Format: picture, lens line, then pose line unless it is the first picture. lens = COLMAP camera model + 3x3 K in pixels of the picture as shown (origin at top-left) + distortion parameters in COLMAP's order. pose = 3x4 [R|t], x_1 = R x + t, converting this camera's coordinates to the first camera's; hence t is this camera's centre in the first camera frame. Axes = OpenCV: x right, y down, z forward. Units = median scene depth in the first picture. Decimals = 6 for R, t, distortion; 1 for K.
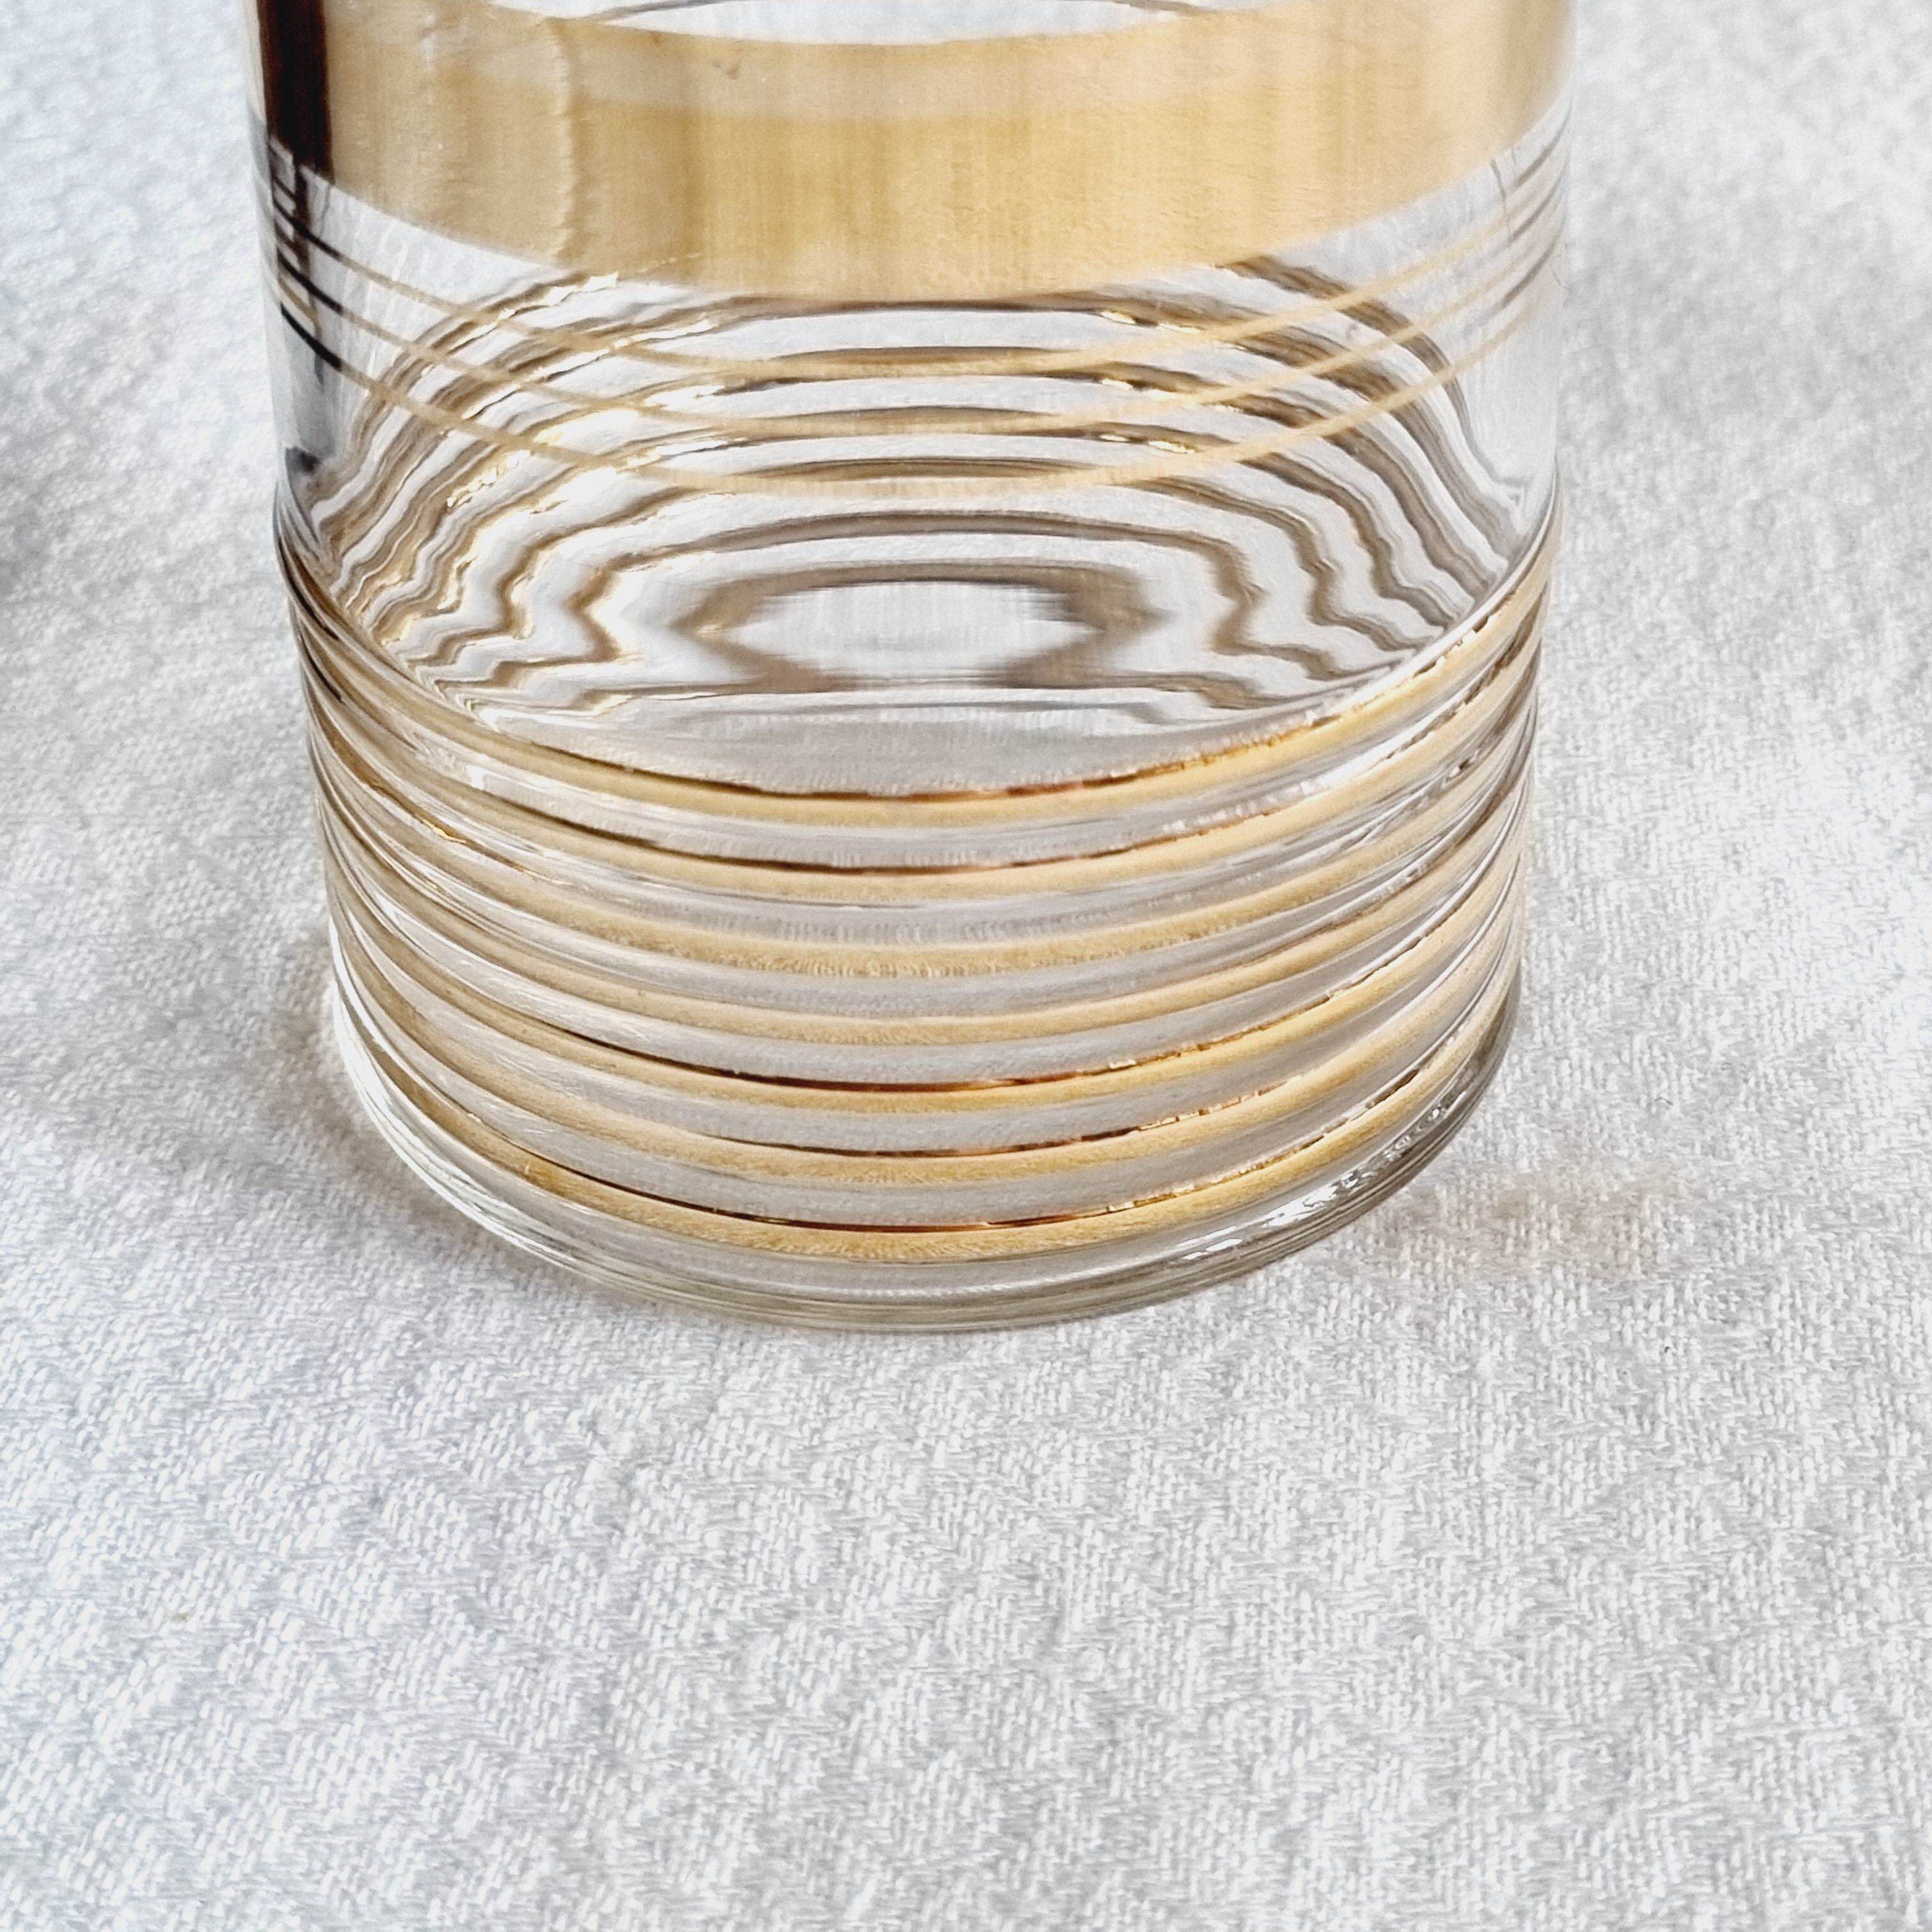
lens RADIAL K [[4234.6, 0, 986.2], [0, 4234.6, 973.9], [0, 0, 1]] dist [0.011485, 0.000000]
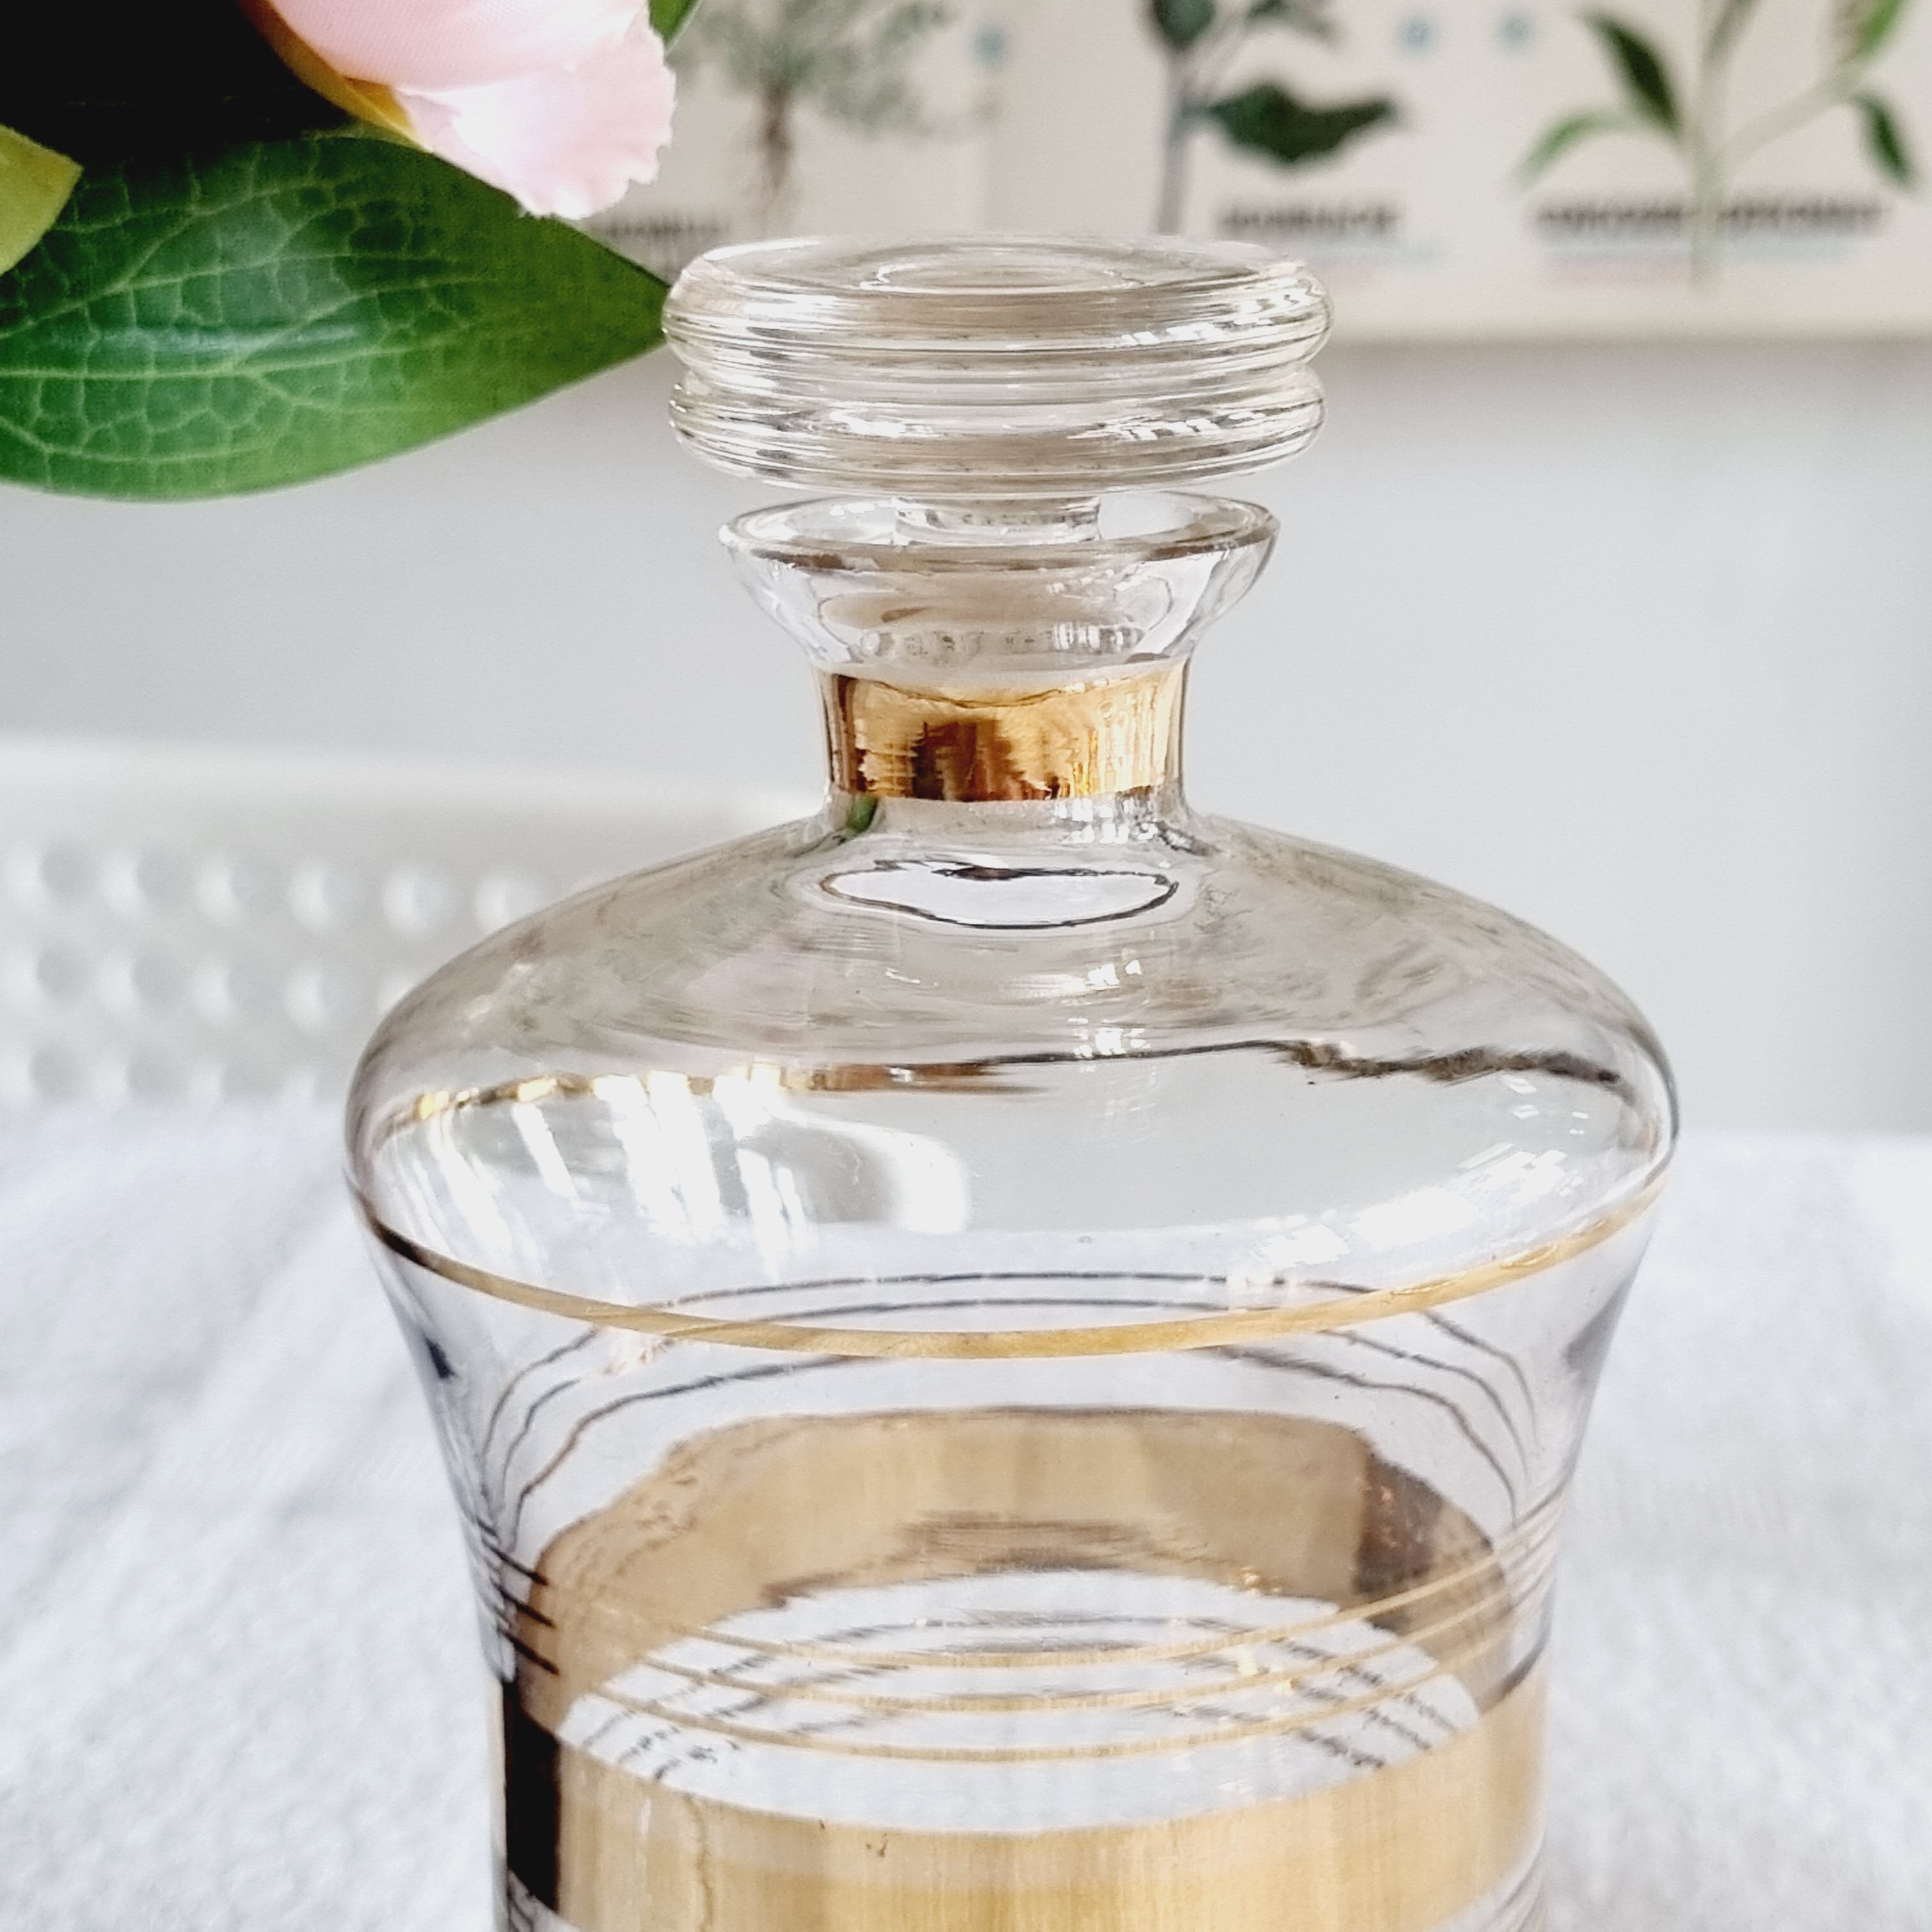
lens RADIAL K [[4234.6, 0, 976.9], [0, 4234.6, 885.4], [0, 0, 1]] dist [0.011485, 0.000000]
pose [[0.999639, -0.004611, -0.026457, 0.003906], [-0.004906, 0.937218, -0.348711, -0.027587], [0.026404, 0.348715, 0.936857, -0.224616]]
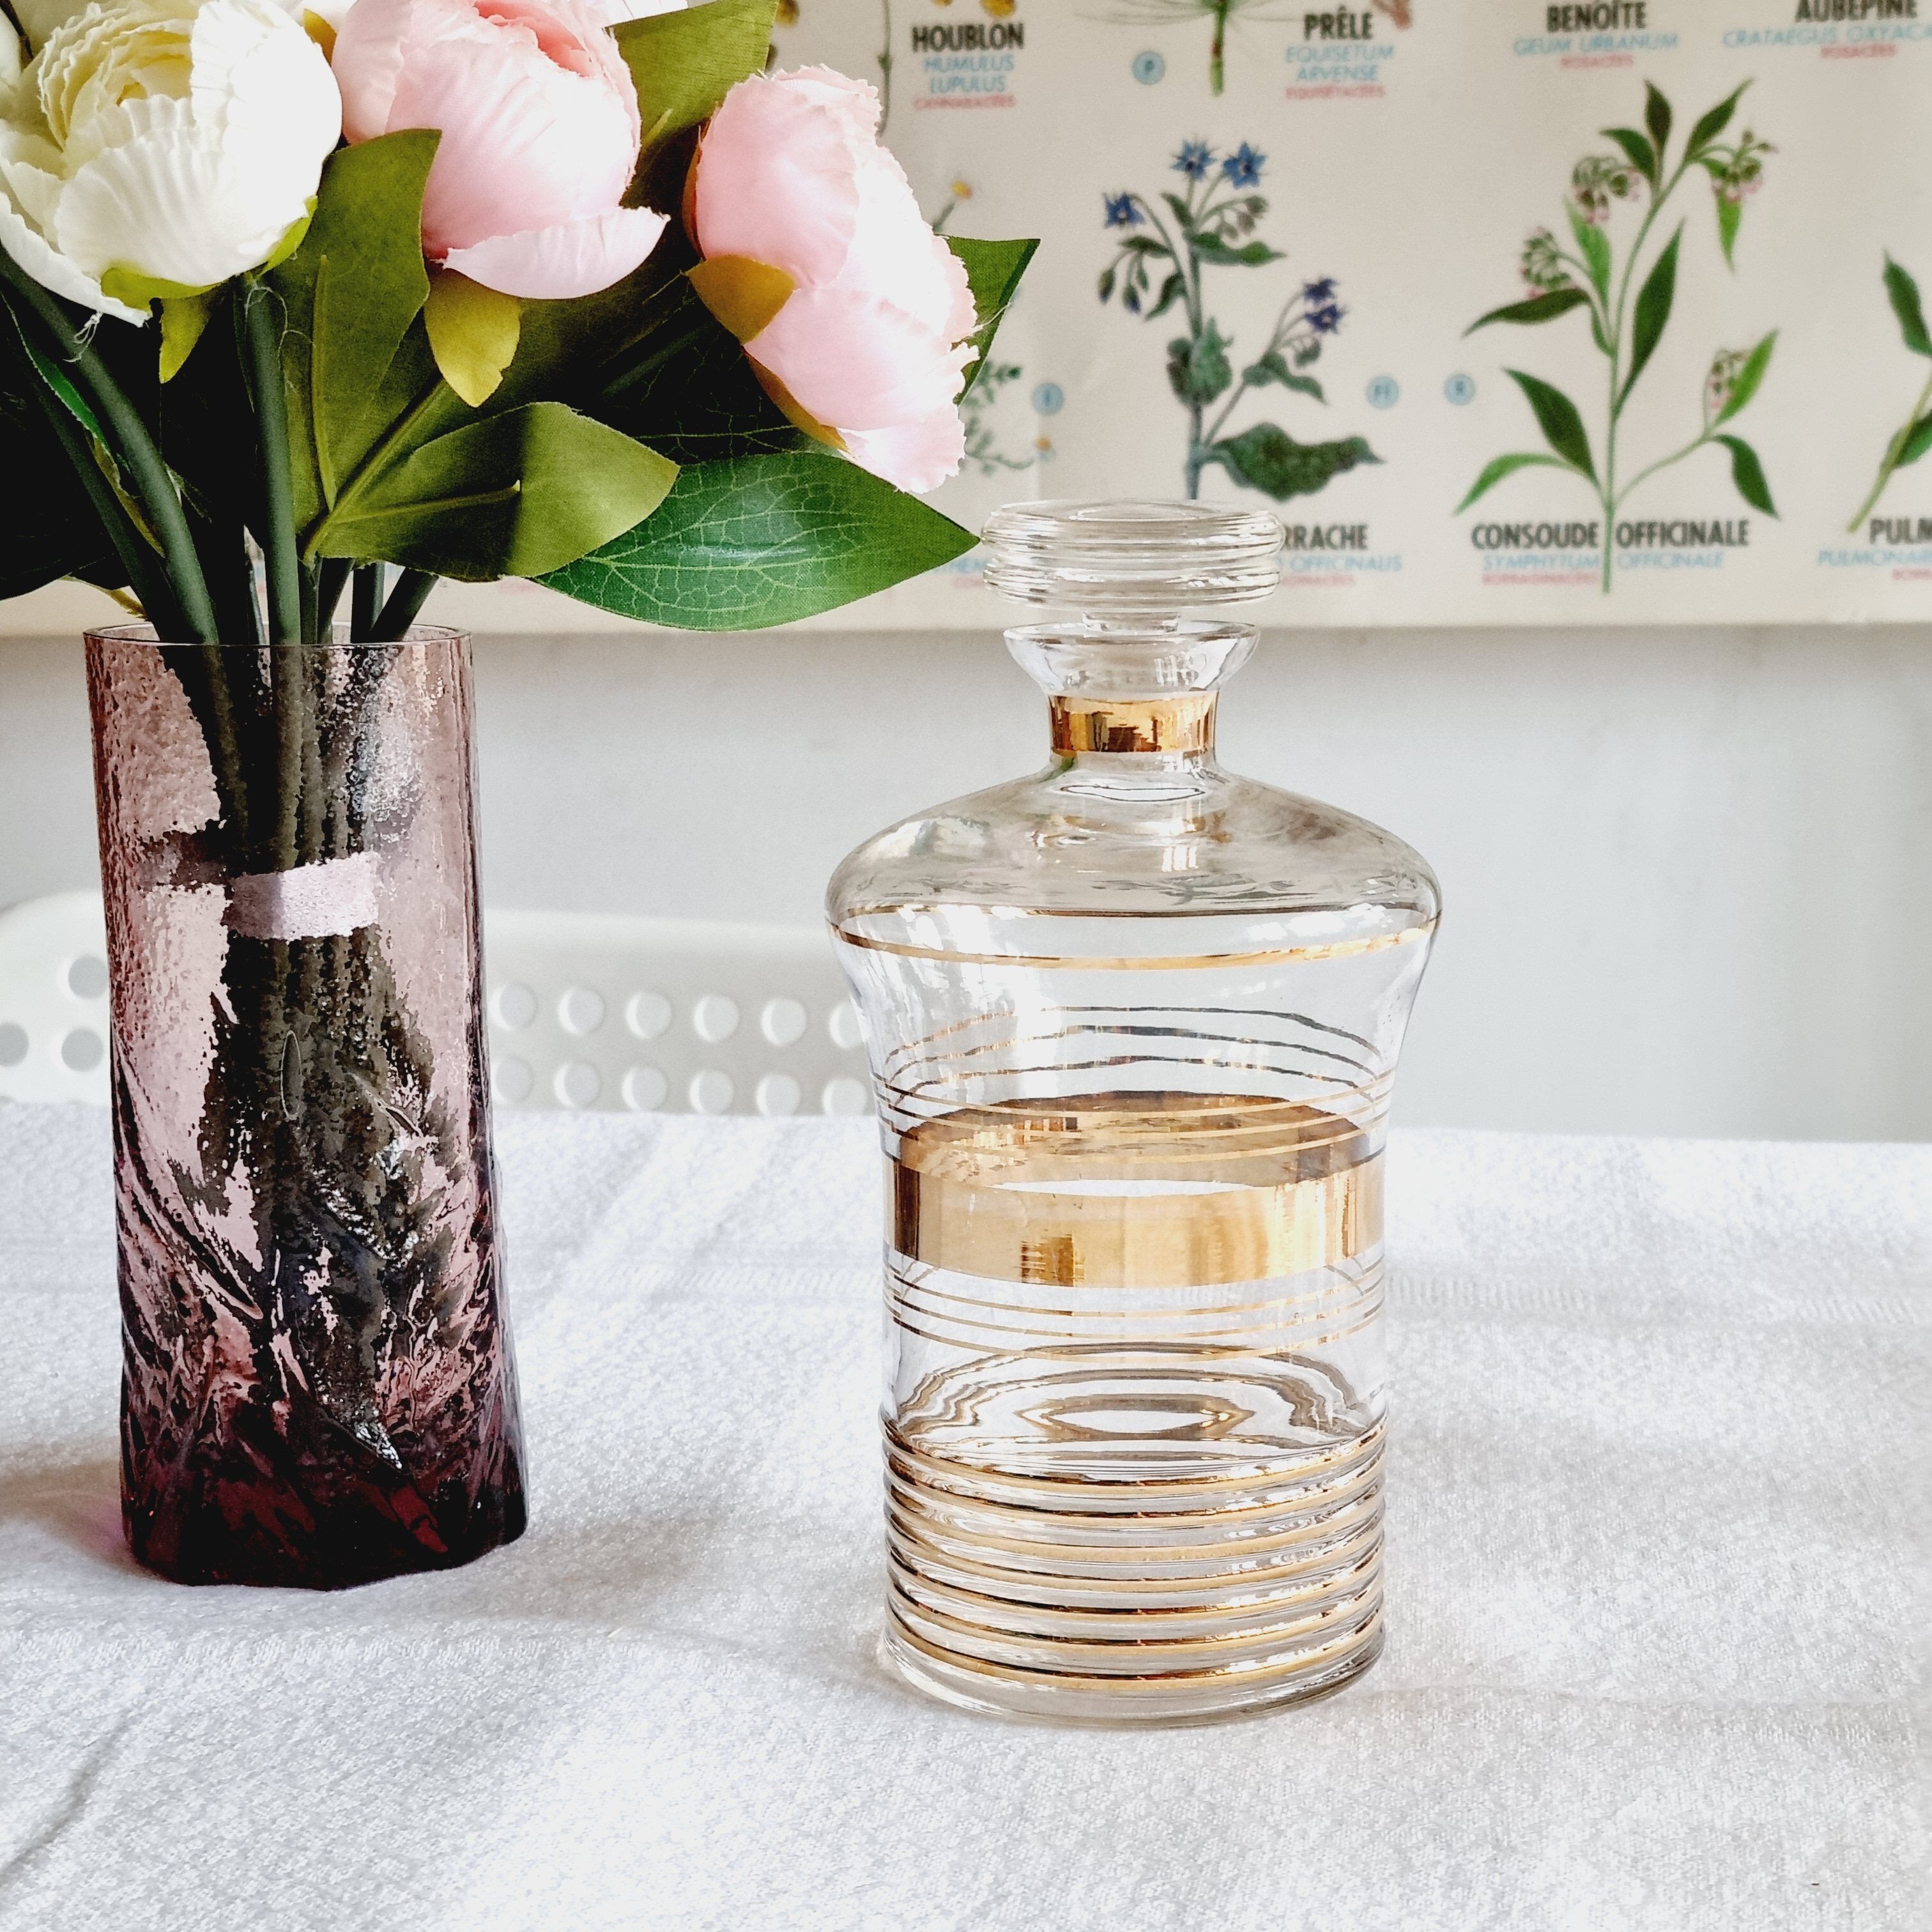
lens RADIAL K [[3874.8, 0, 1002.5], [0, 3874.8, 1046.1], [0, 0, 1]] dist [0.096332, 0.000000]
pose [[0.999662, 0.001314, -0.025969, -0.029607], [-0.010979, 0.926655, -0.375751, 0.480768], [0.023571, 0.375909, 0.926357, -1.069298]]
